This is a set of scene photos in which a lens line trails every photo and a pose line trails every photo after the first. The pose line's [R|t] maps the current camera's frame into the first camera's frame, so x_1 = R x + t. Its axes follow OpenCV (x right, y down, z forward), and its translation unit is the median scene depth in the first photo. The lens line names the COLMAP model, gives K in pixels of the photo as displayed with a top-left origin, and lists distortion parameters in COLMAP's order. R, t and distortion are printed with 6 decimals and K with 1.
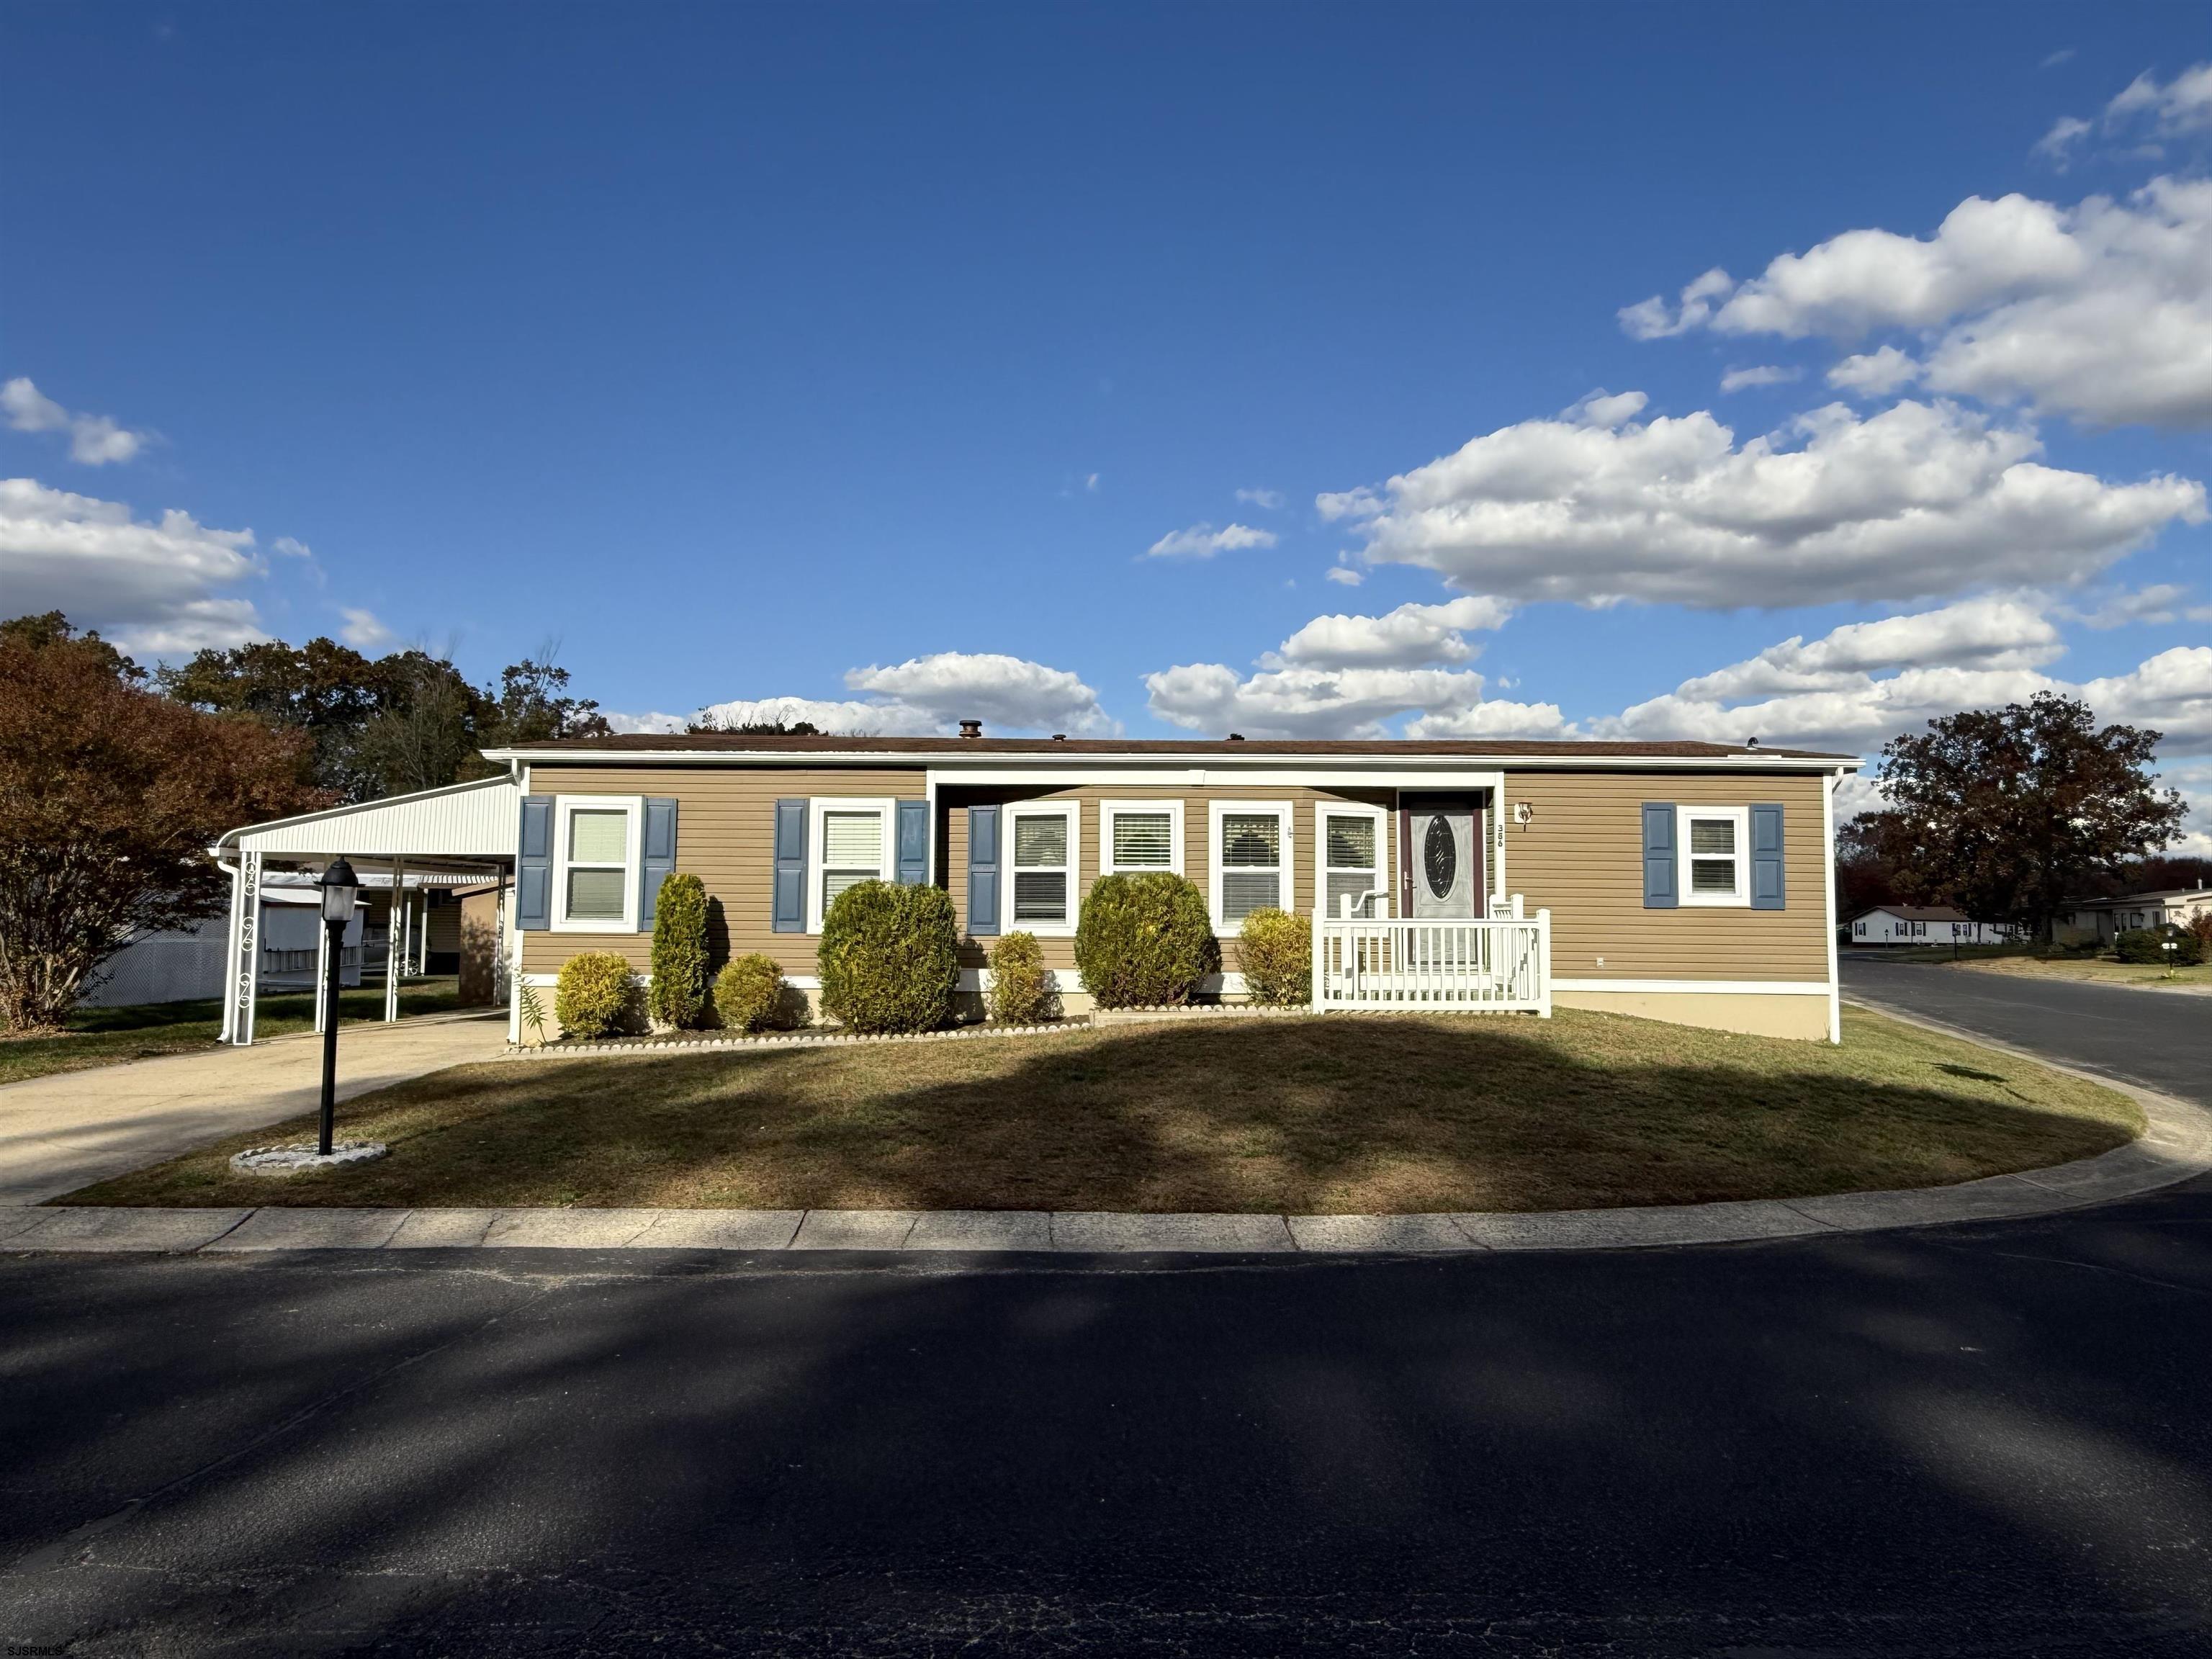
lens RADIAL K [[1543.8, 0, 1097.4], [0, 1543.8, 835.2], [0, 0, 1]] dist [0.000315, 0.015906]
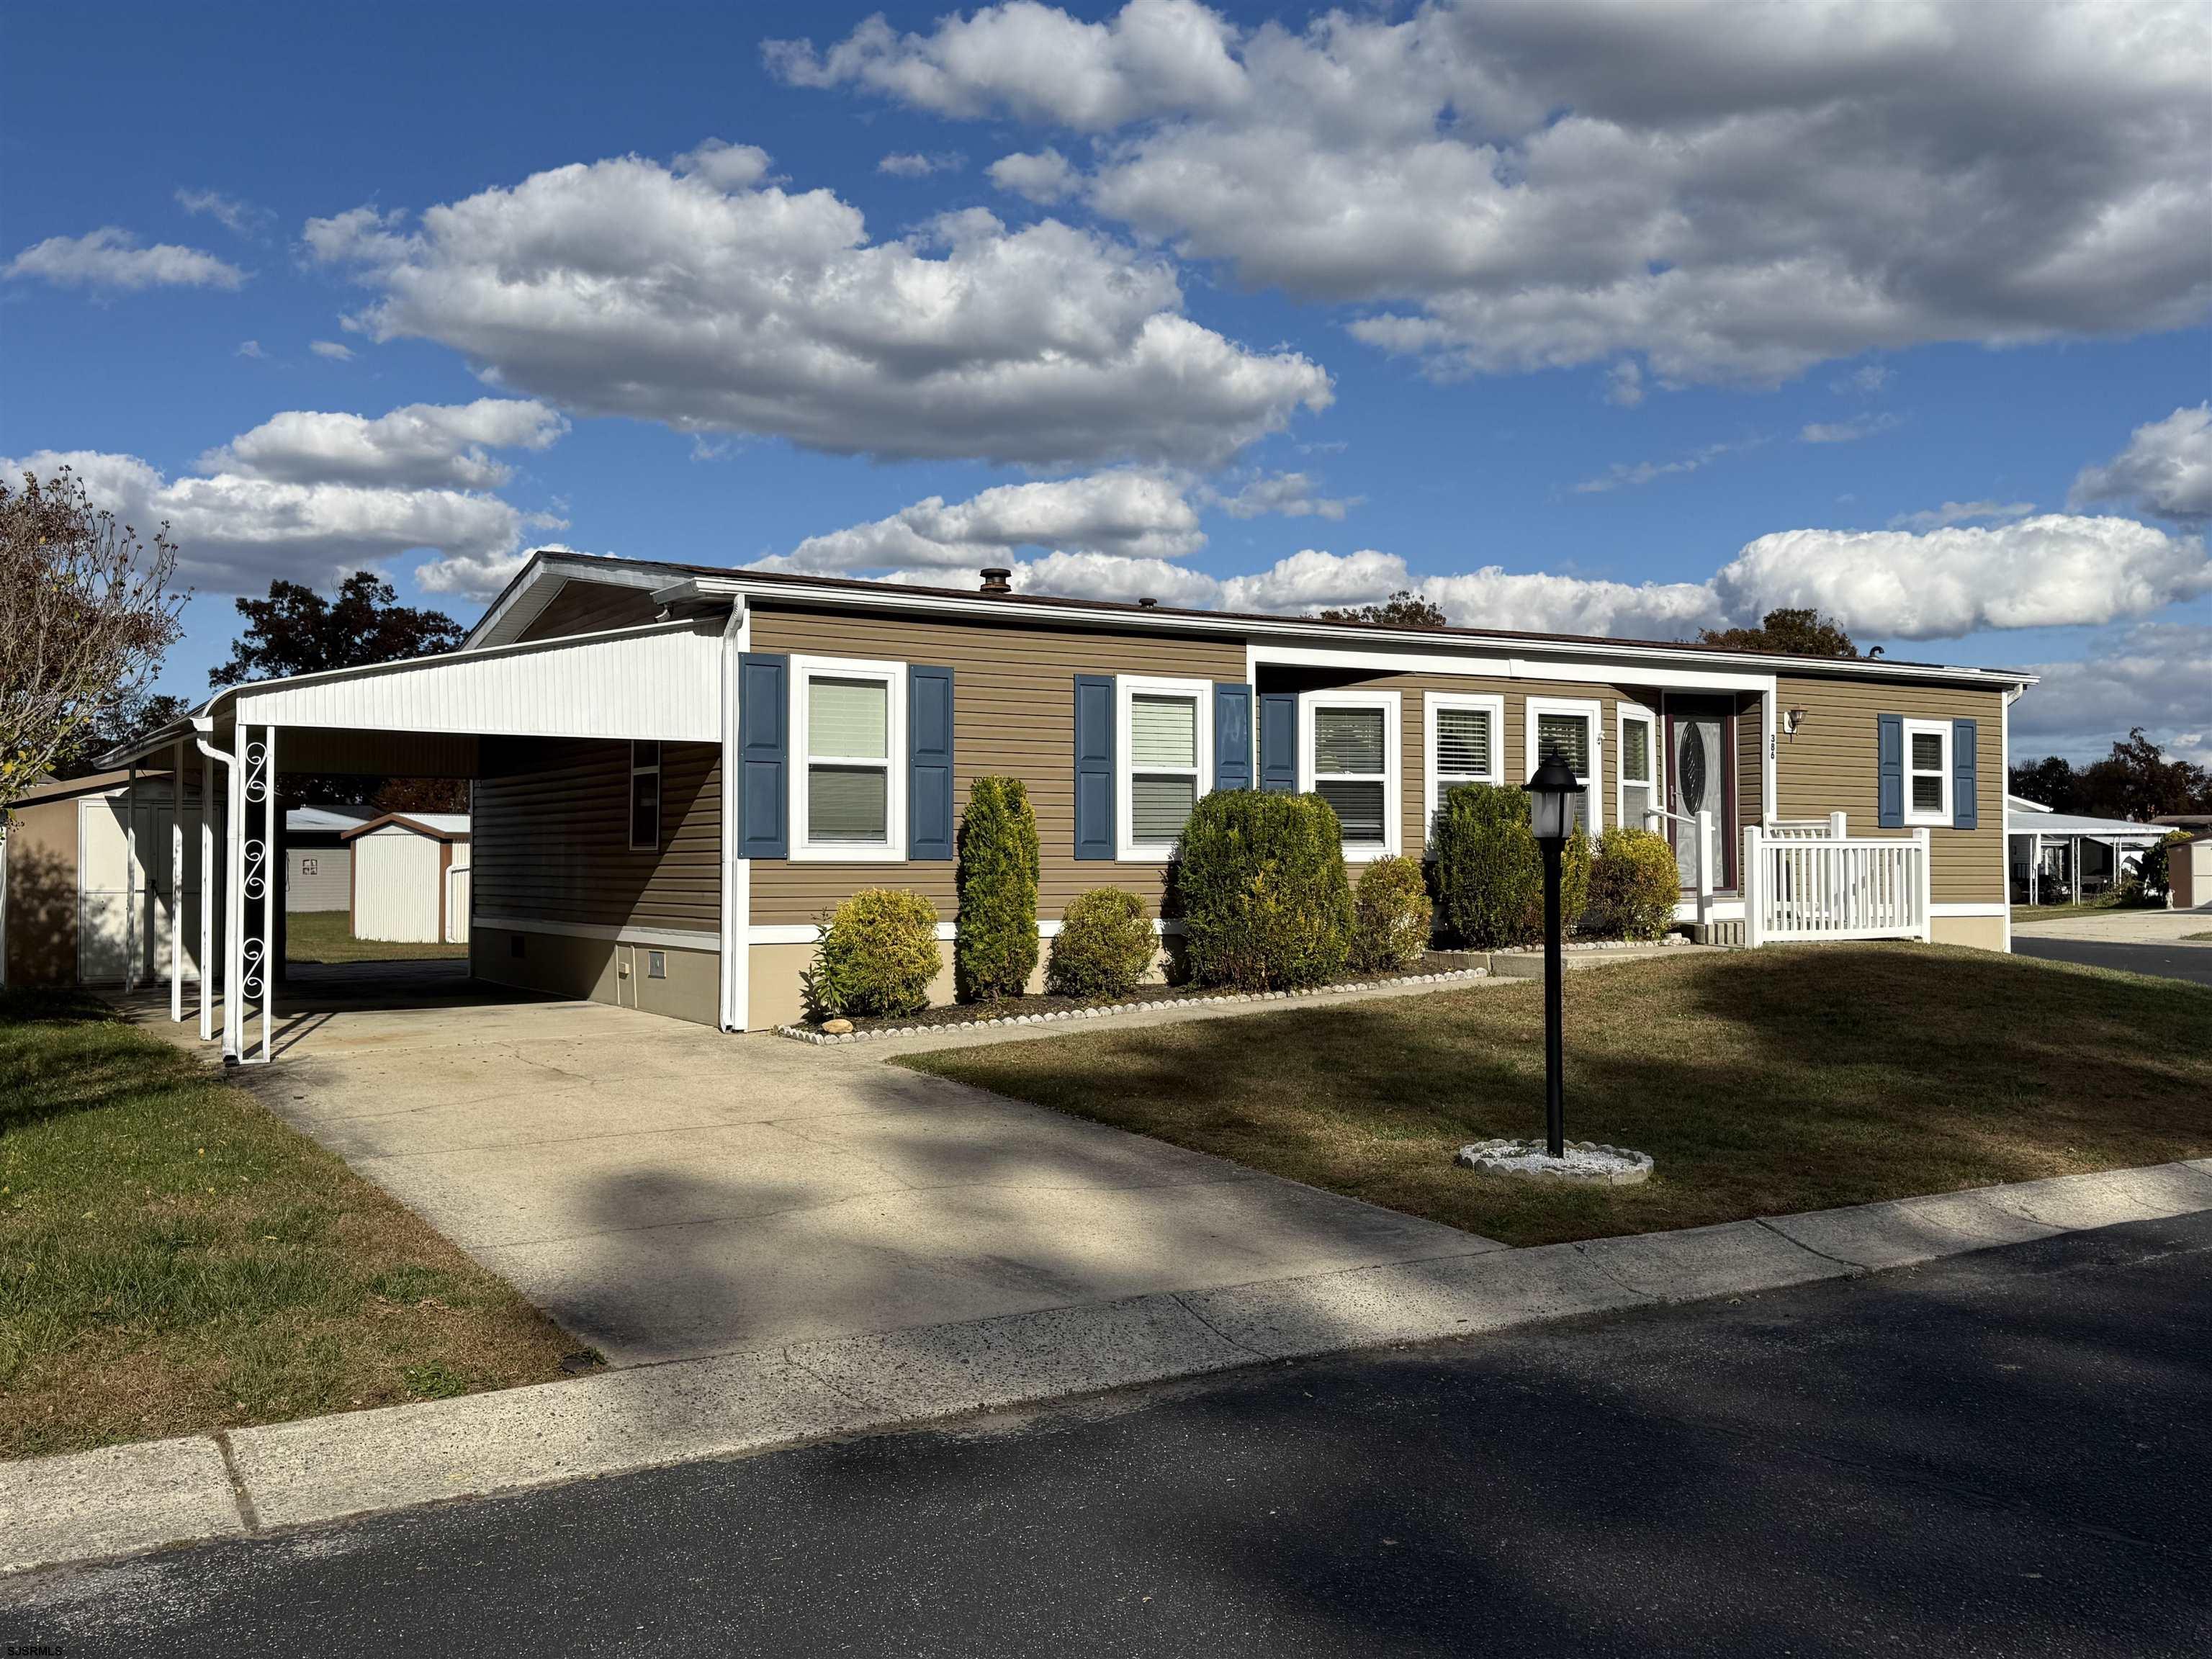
lens RADIAL K [[2111.3, 0, 1107.8], [0, 2111.3, 839.0], [0, 0, 1]] dist [0.073055, 0.000000]
pose [[0.846129, -0.000712, 0.532978, -0.703724], [-0.025599, 0.998791, 0.041975, 0.011365], [-0.532363, -0.049160, 0.845087, 0.158444]]
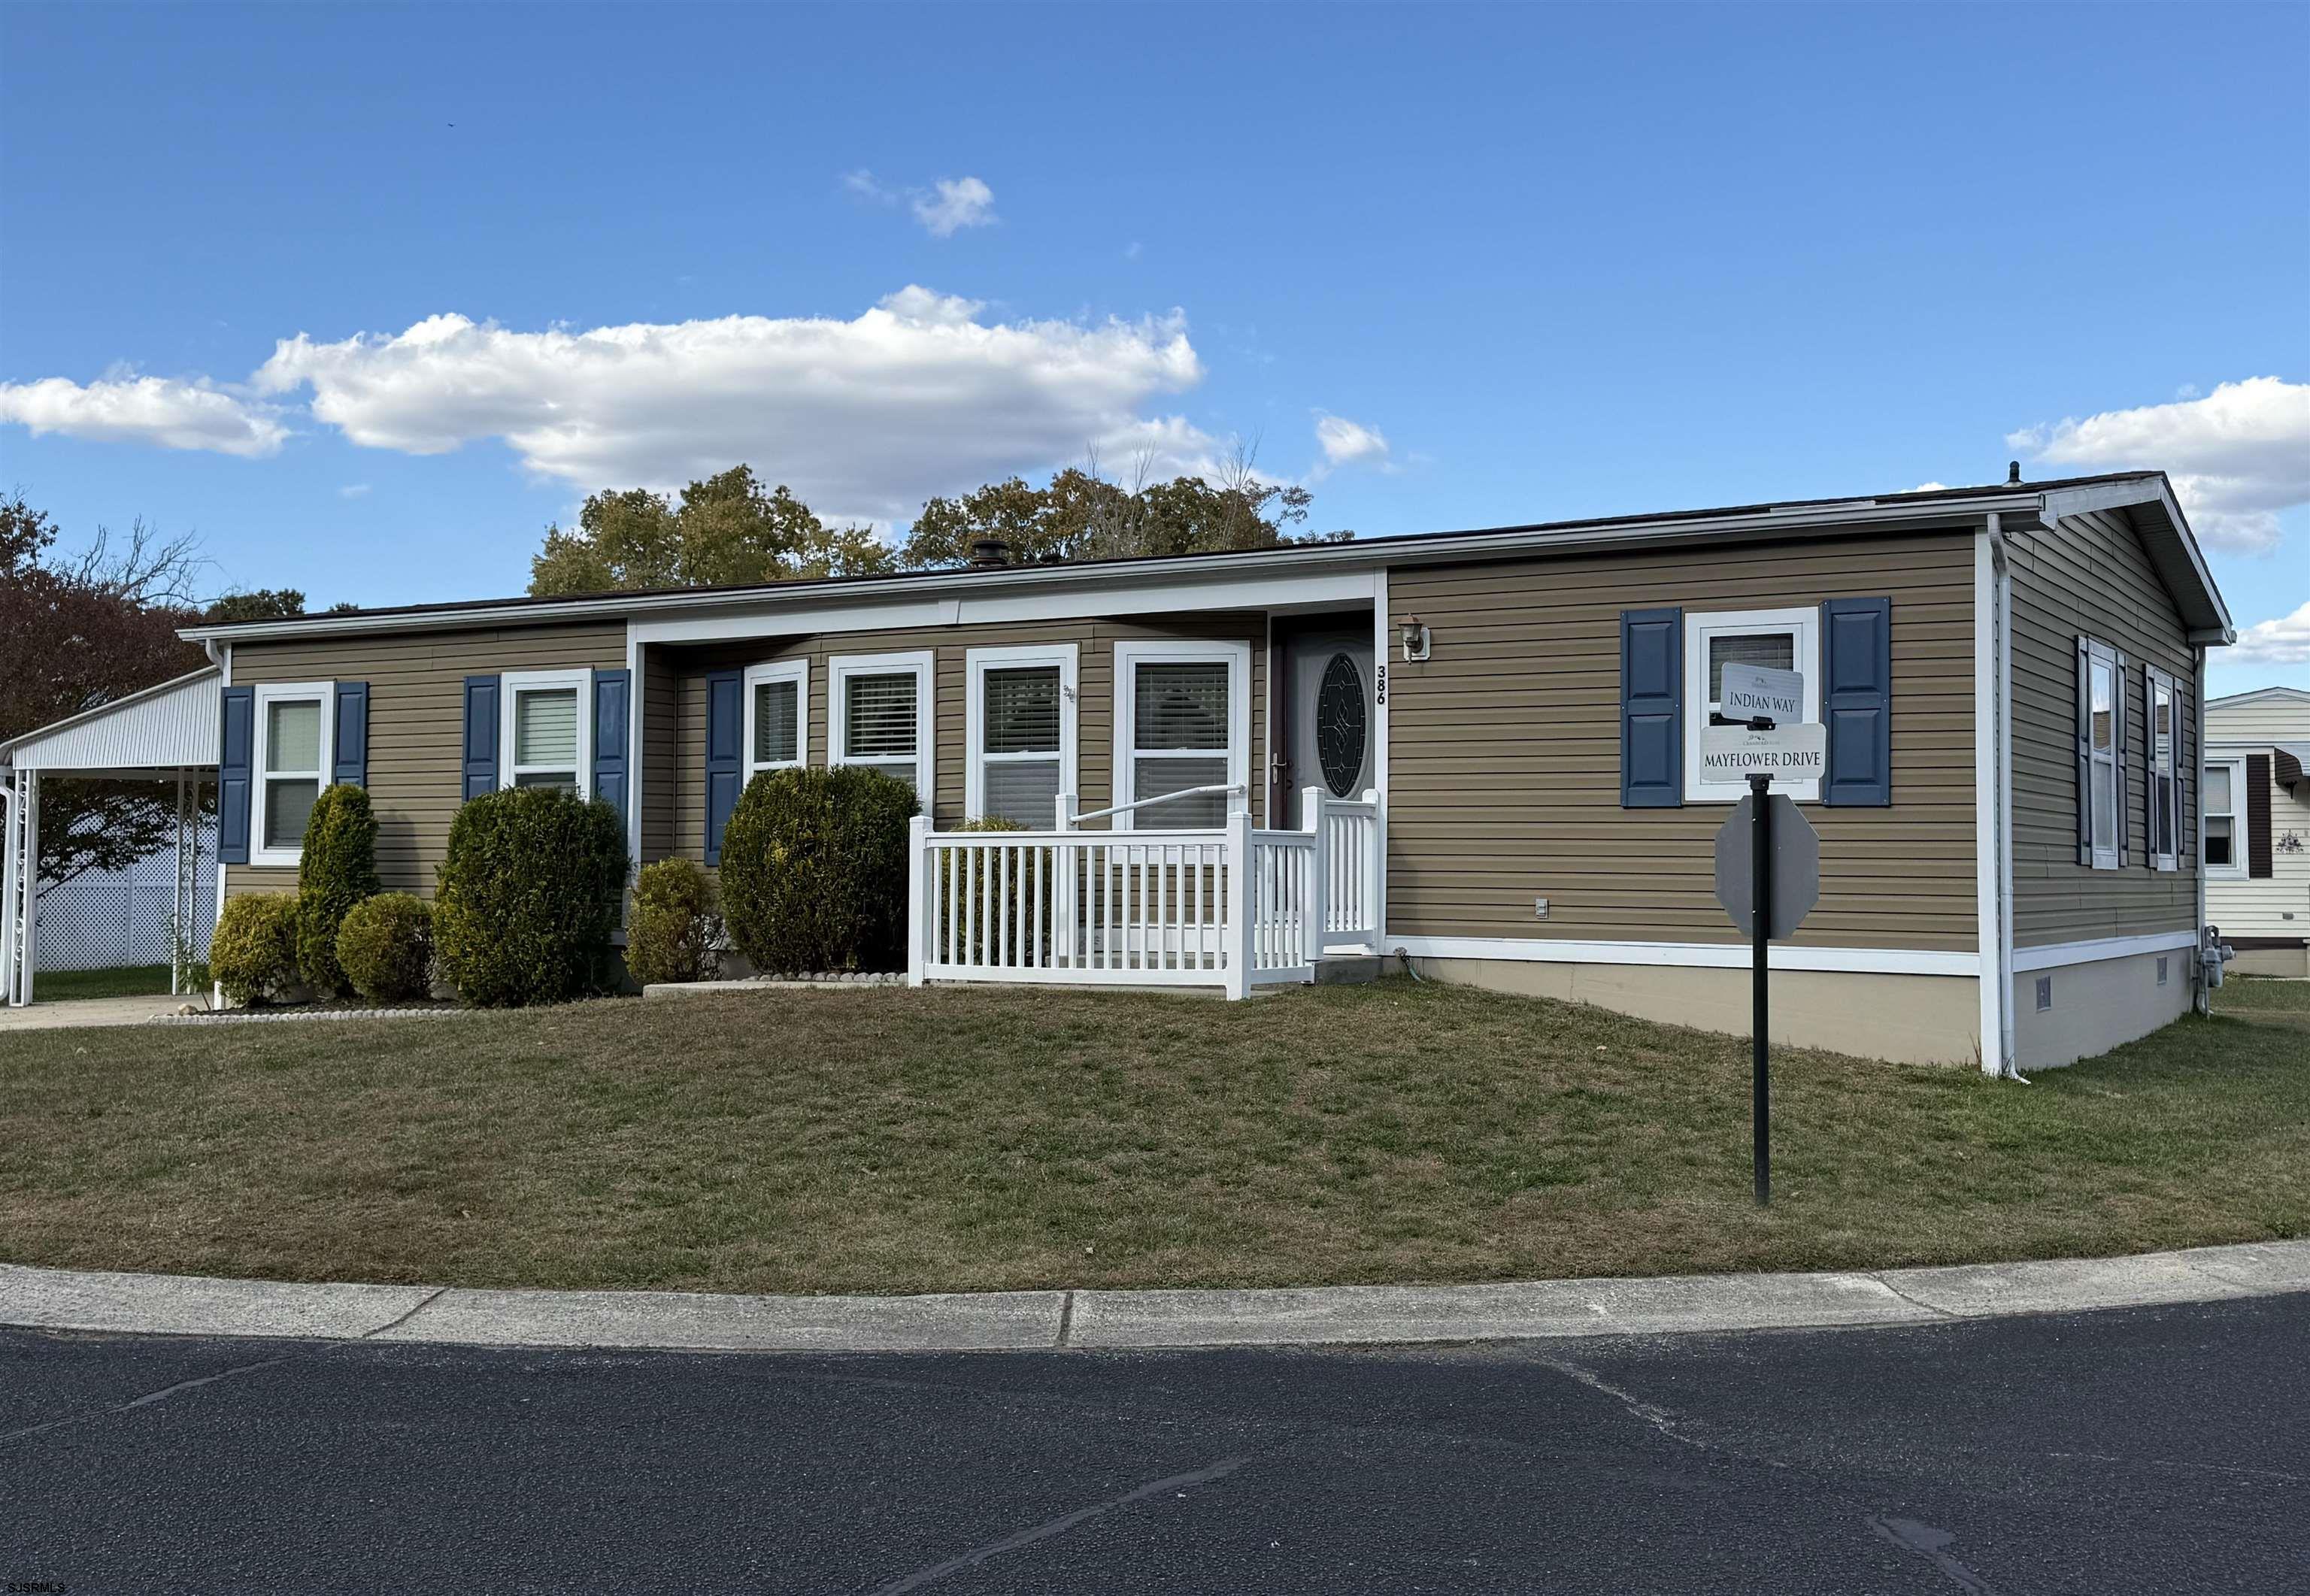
lens RADIAL K [[2473.4, 0, 1160.7], [0, 2473.4, 792.5], [0, 0, 1]] dist [0.084038, 0.000000]
pose [[0.859530, -0.021120, -0.510649, 0.639153], [0.034778, 0.999247, 0.017211, 0.020820], [0.509900, -0.032553, 0.859617, 0.171534]]
